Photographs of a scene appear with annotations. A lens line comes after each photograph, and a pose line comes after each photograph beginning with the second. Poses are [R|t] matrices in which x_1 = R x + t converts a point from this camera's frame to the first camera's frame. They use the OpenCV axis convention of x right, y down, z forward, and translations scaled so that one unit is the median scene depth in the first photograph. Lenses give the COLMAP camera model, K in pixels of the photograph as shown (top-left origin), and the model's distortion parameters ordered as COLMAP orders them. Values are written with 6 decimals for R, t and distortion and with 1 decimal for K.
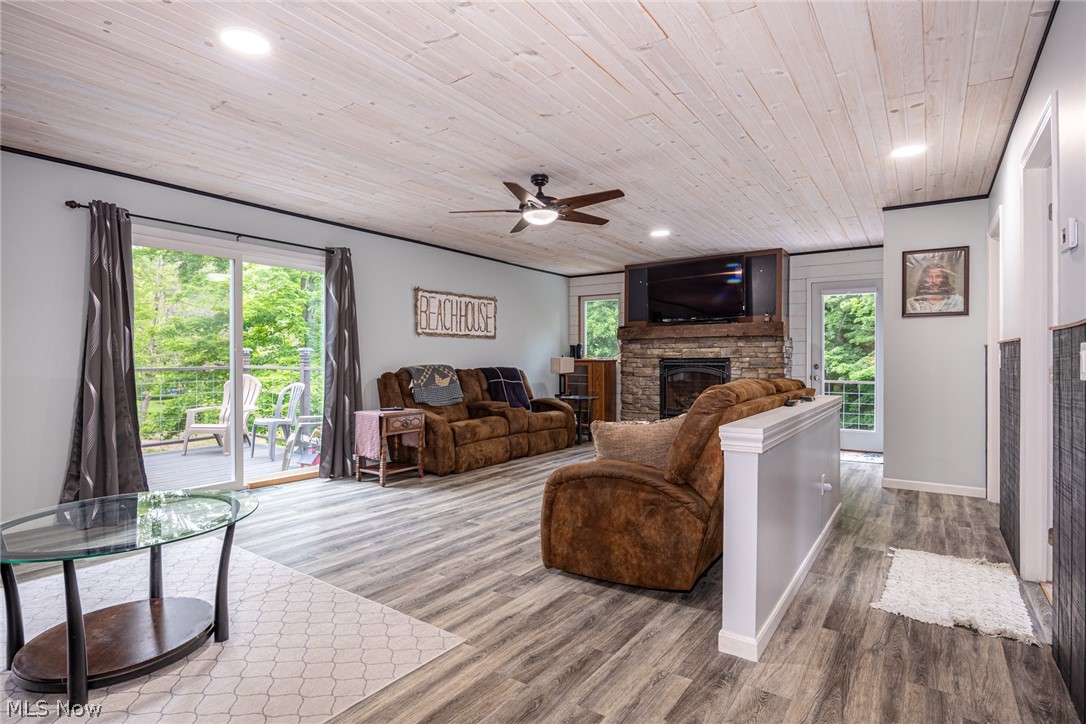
lens RADIAL K [[559.2, 0, 547.0], [0, 559.2, 361.8], [0, 0, 1]] dist [0.007022, 0.001174]
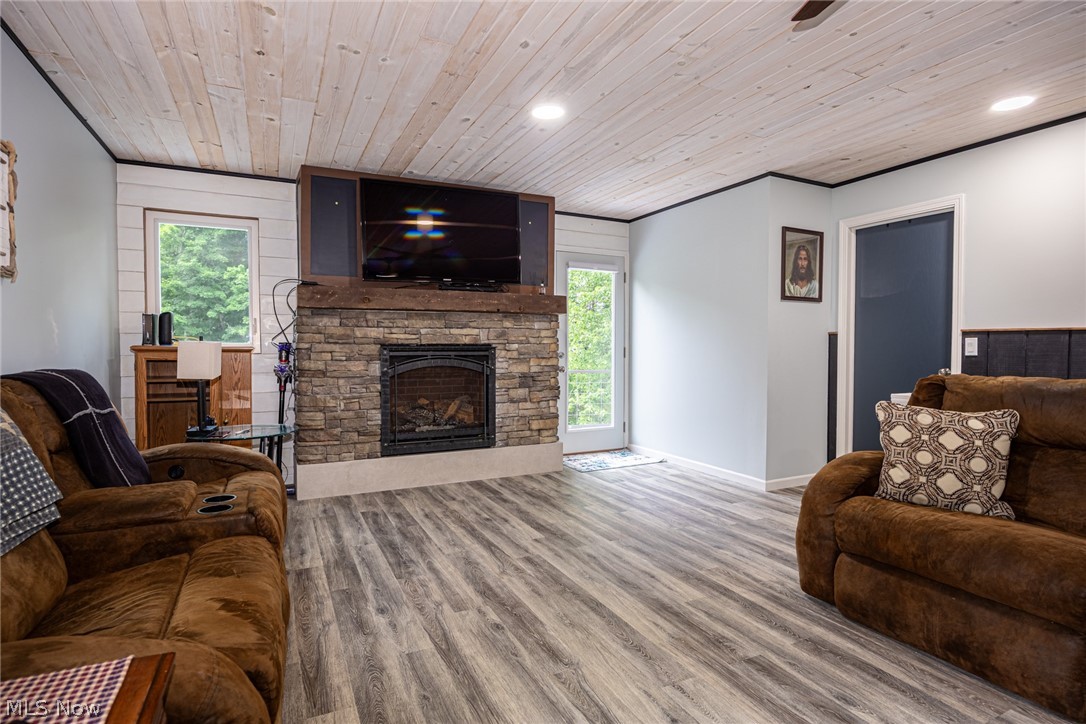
lens RADIAL K [[559.2, 0, 538.3], [0, 559.2, 332.5], [0, 0, 1]] dist [0.007022, 0.001174]
pose [[0.498660, 0.027376, 0.866365, -0.407388], [0.001394, 0.999474, -0.032385, 0.001602], [-0.866797, 0.017357, 0.498360, 1.089715]]
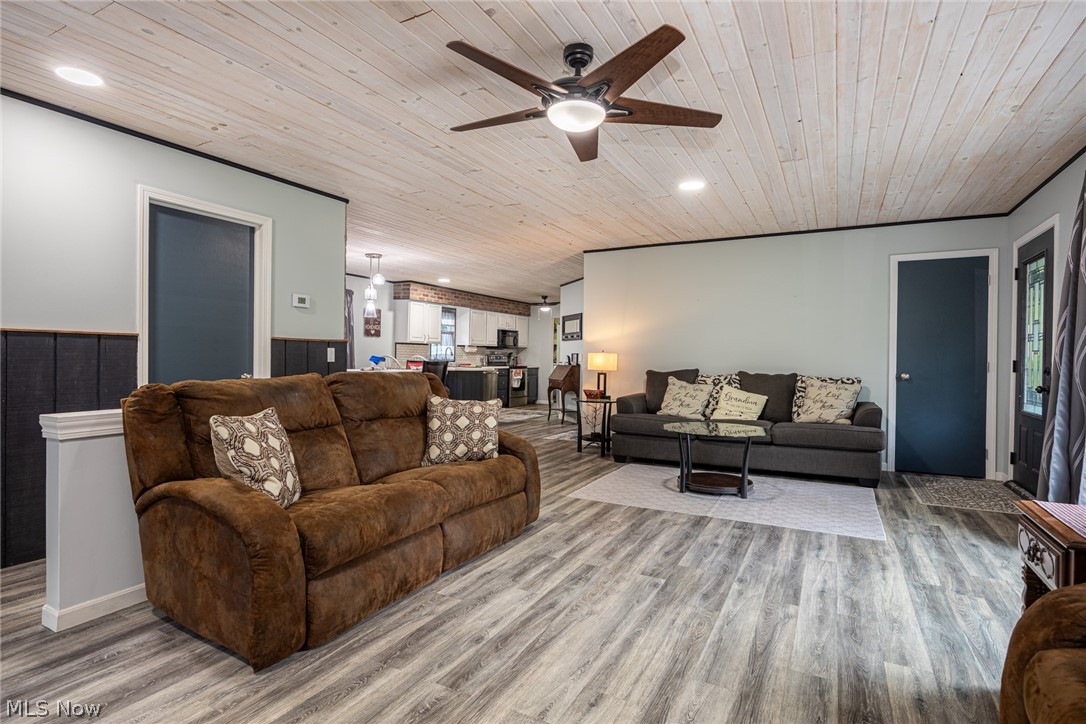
lens RADIAL K [[559.2, 0, 538.4], [0, 559.2, 363.6], [0, 0, 1]] dist [0.007022, 0.001174]
pose [[-0.993915, -0.007240, -0.109911, 0.096808], [-0.009384, 0.999775, 0.019002, -0.005977], [0.109749, 0.019918, -0.993760, 1.641972]]
